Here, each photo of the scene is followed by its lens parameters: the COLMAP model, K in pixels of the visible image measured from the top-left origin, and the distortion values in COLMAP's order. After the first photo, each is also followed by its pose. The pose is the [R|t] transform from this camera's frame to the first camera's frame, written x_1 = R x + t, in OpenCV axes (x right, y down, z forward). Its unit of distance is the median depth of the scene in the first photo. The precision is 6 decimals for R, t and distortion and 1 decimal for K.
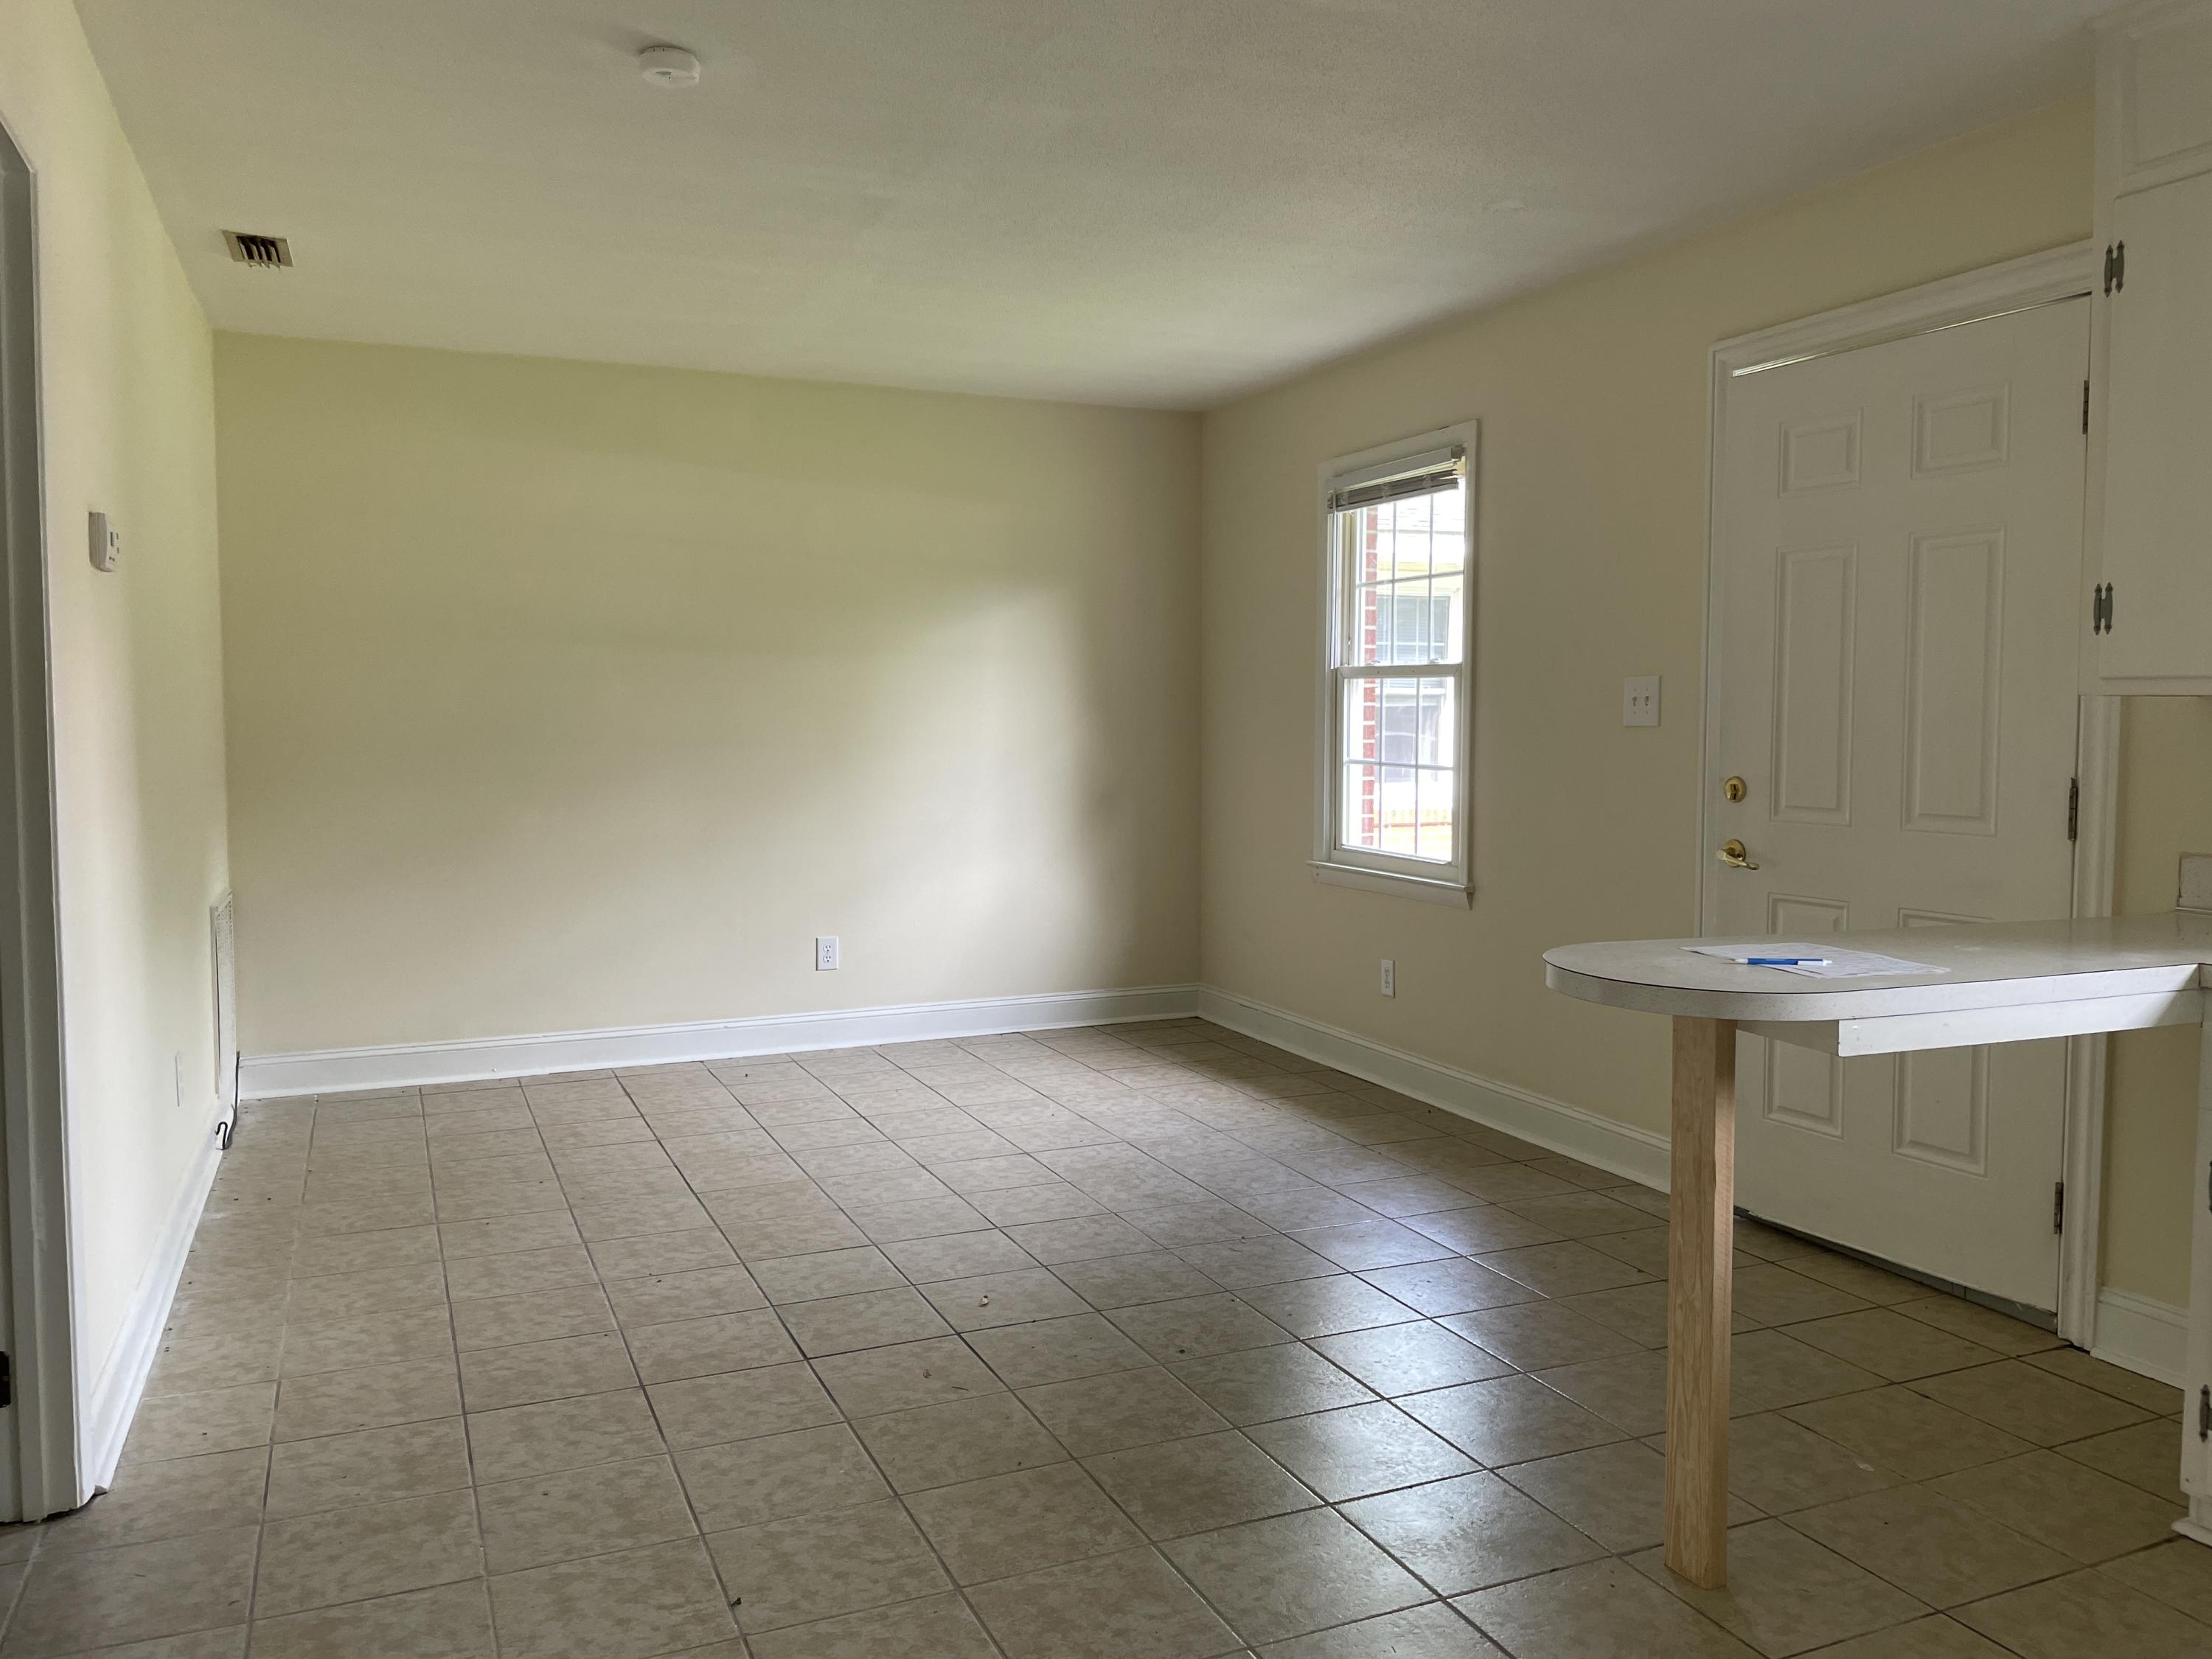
lens RADIAL K [[1672.0, 0, 1107.7], [0, 1672.0, 815.5], [0, 0, 1]] dist [0.064061, -0.050301]
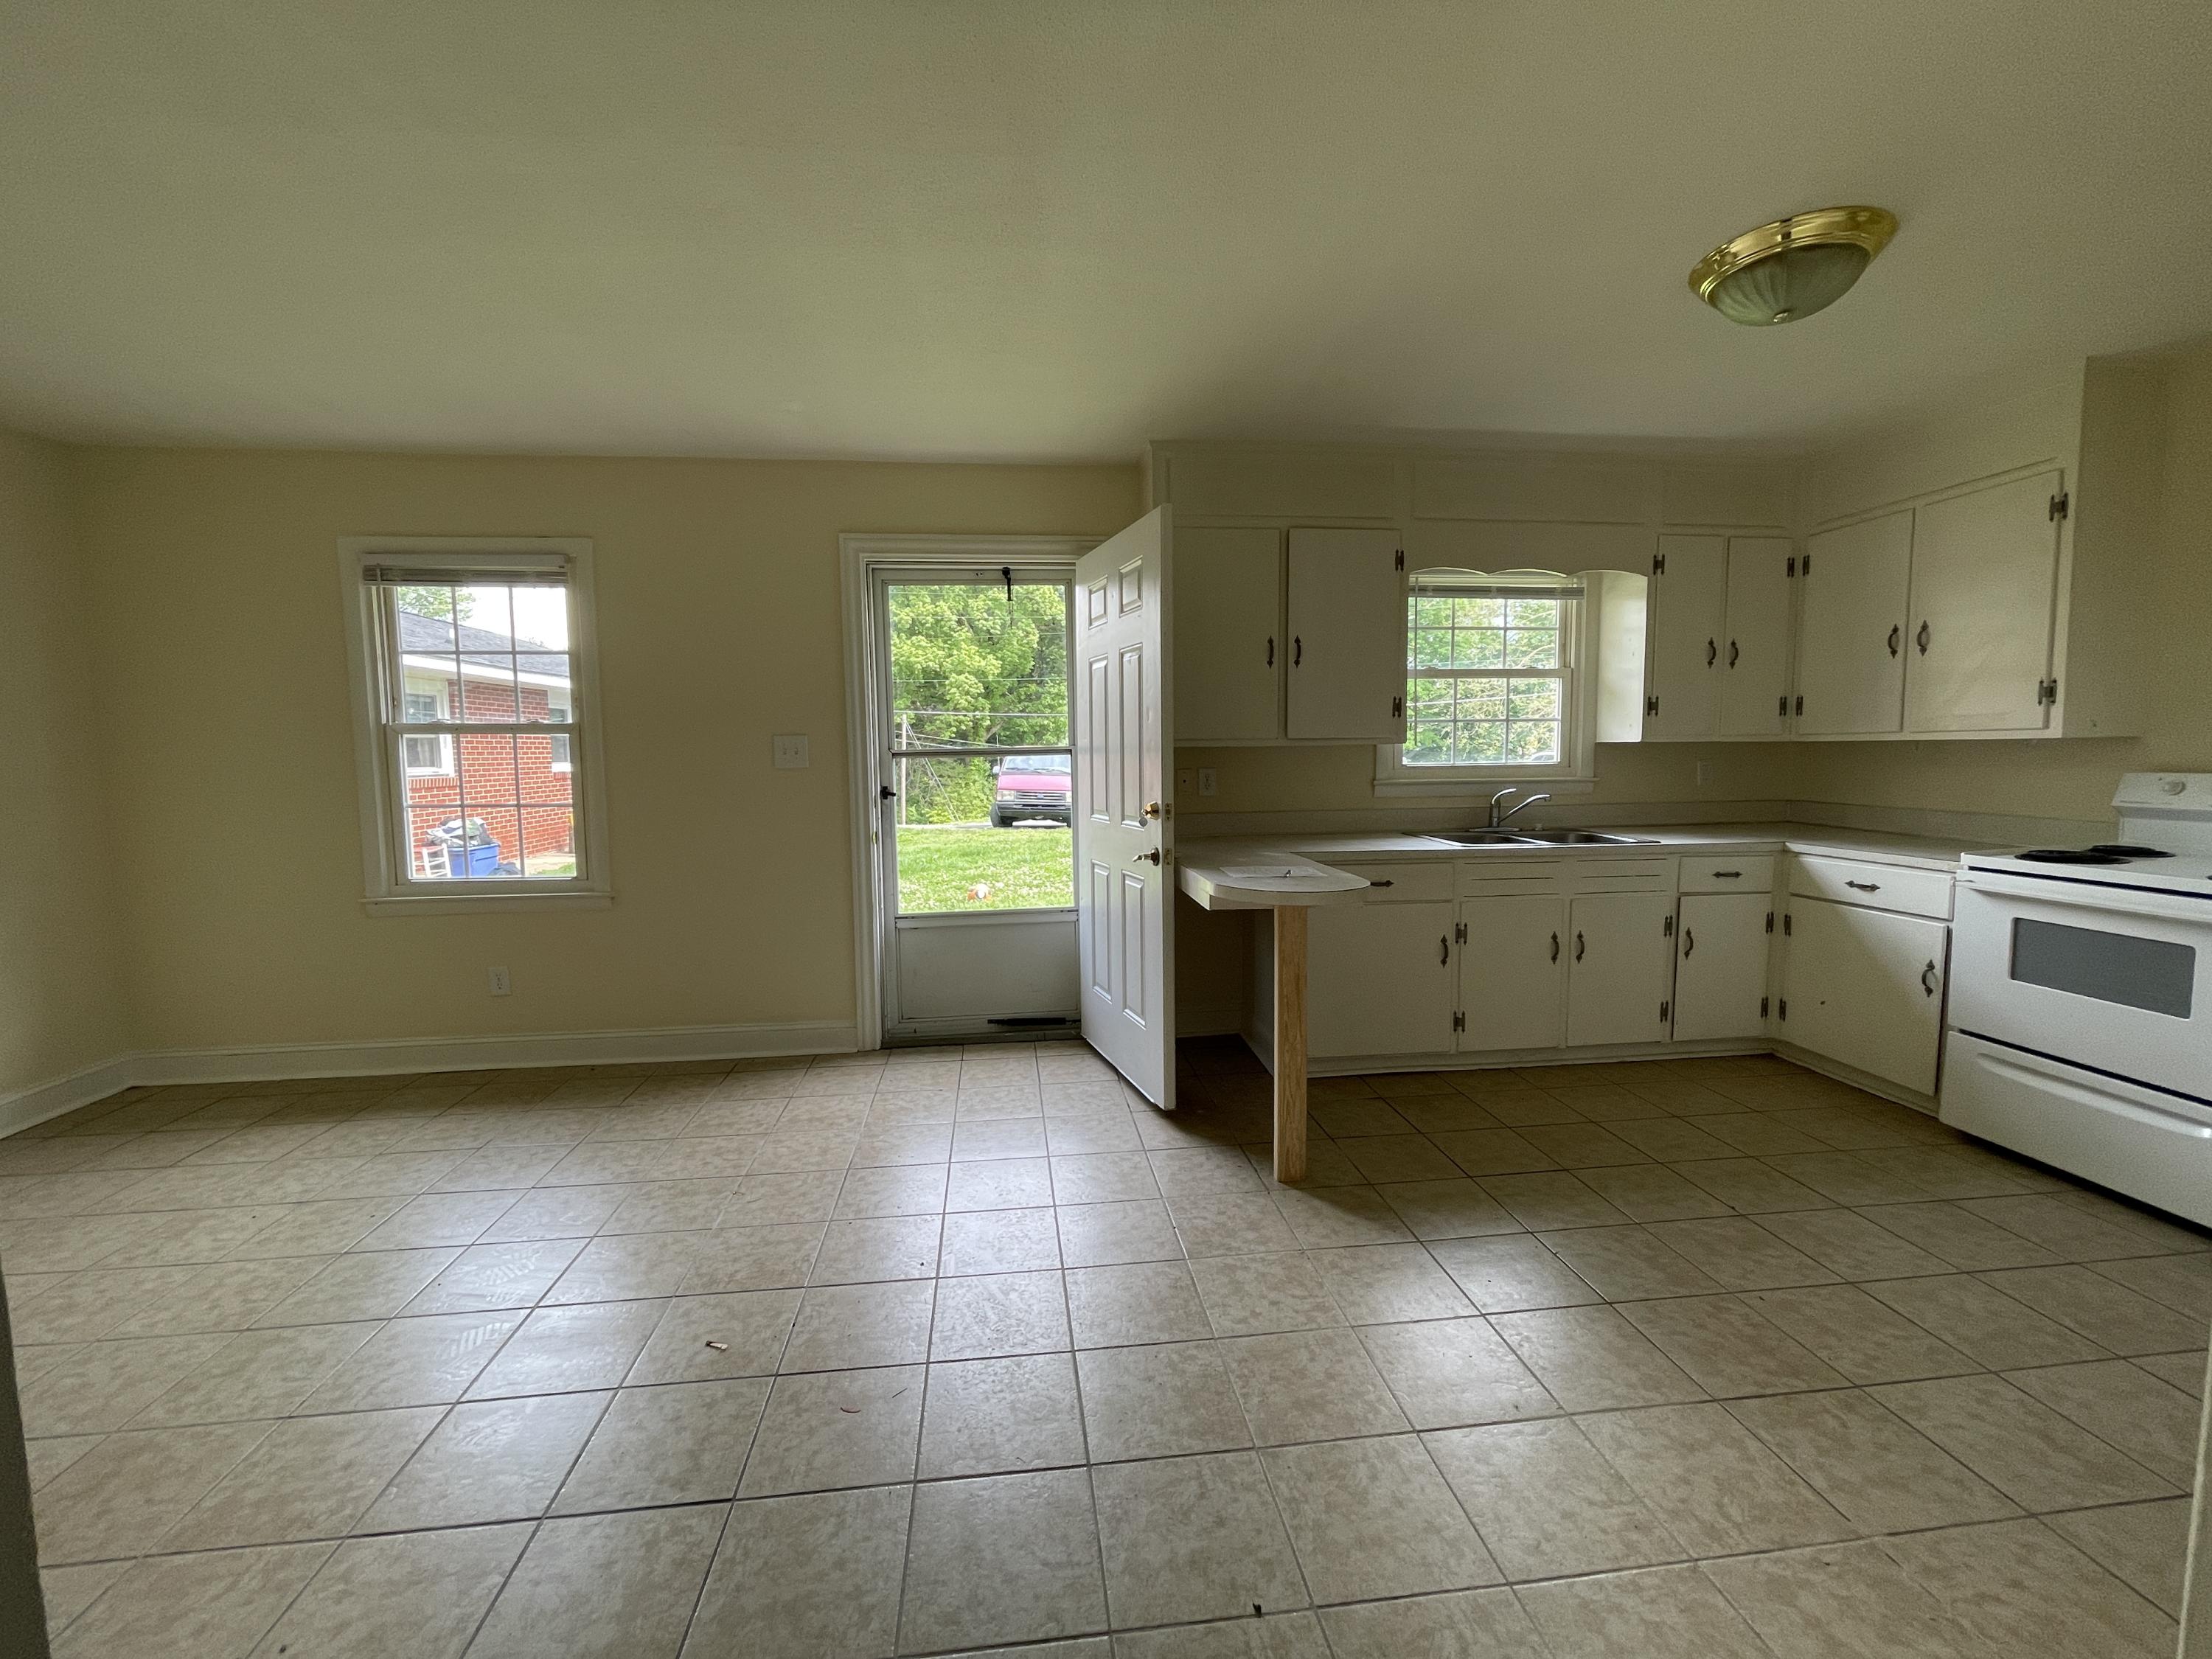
lens RADIAL K [[896.1, 0, 1099.2], [0, 896.1, 826.7], [0, 0, 1]] dist [-0.003475, 0.000789]
pose [[0.300767, -0.086852, 0.949735, -0.422865], [0.071350, 0.995103, 0.068405, -0.038319], [-0.951025, 0.047189, 0.305491, 0.516303]]
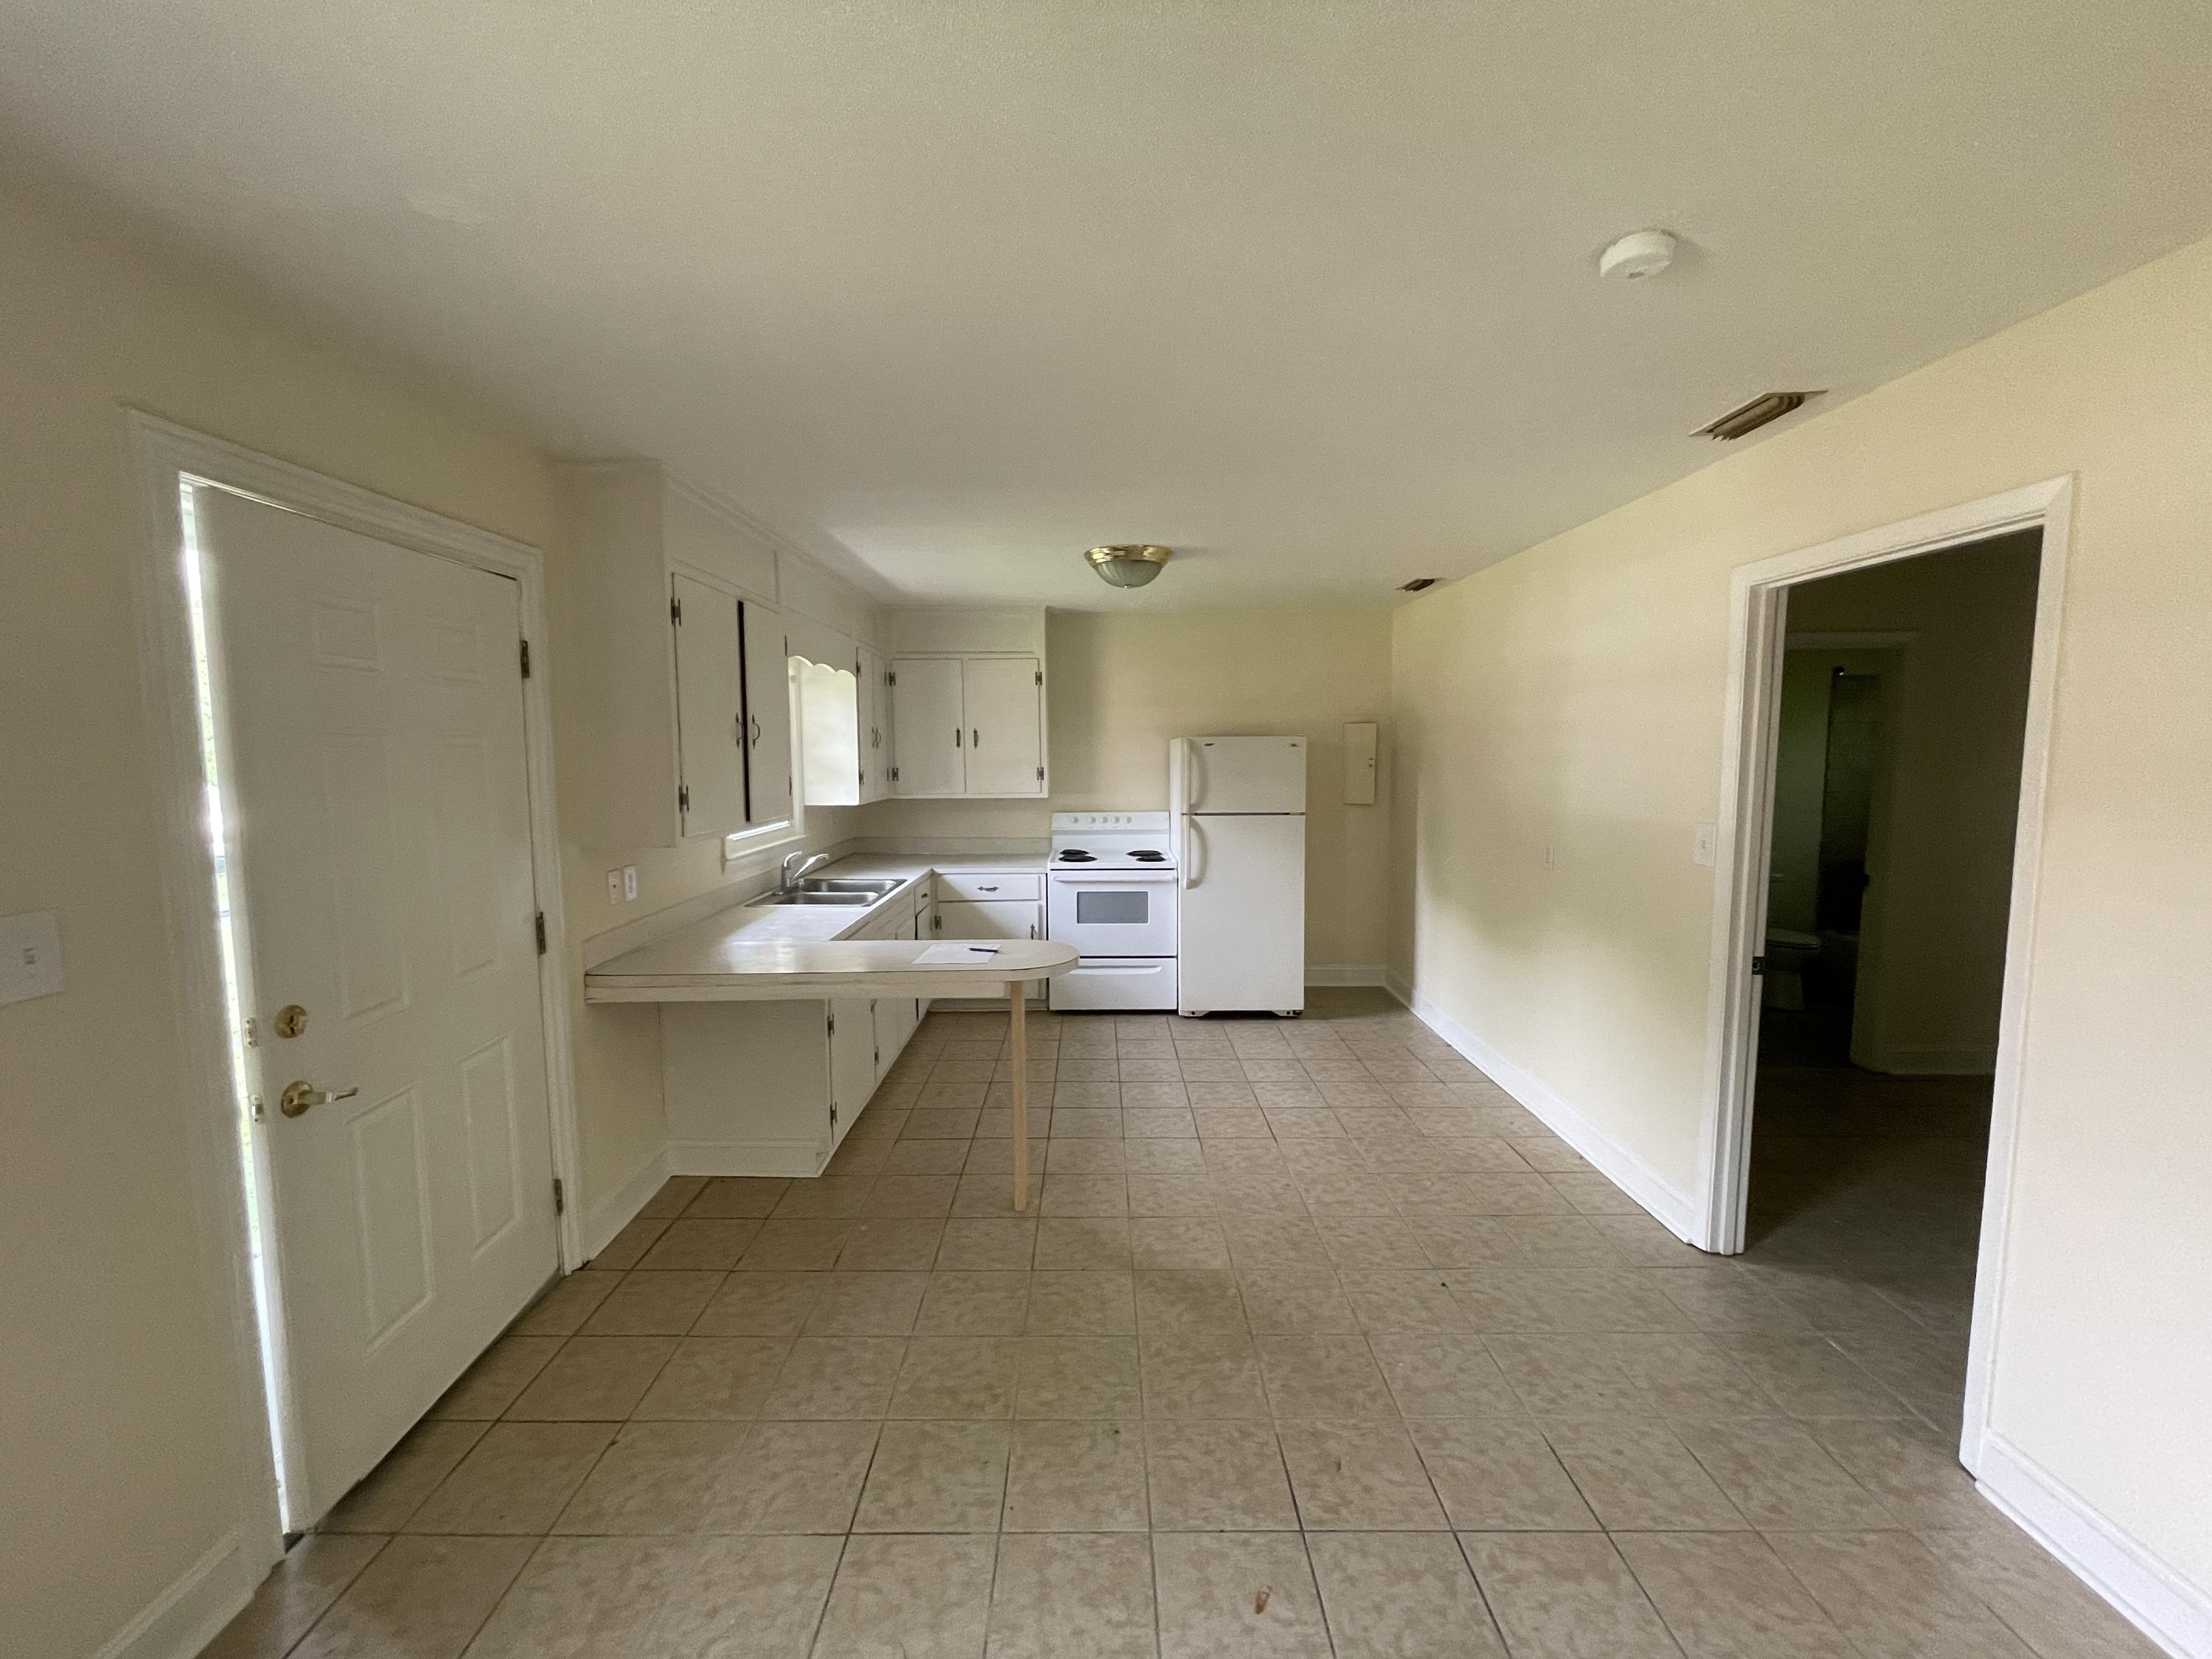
lens RADIAL K [[896.1, 0, 1098.6], [0, 896.1, 821.9], [0, 0, 1]] dist [-0.003475, 0.000789]
pose [[-0.915634, -0.032359, 0.400708, -0.145702], [0.026584, 0.989700, 0.140669, -0.156986], [-0.401132, 0.139454, -0.905343, 1.205910]]
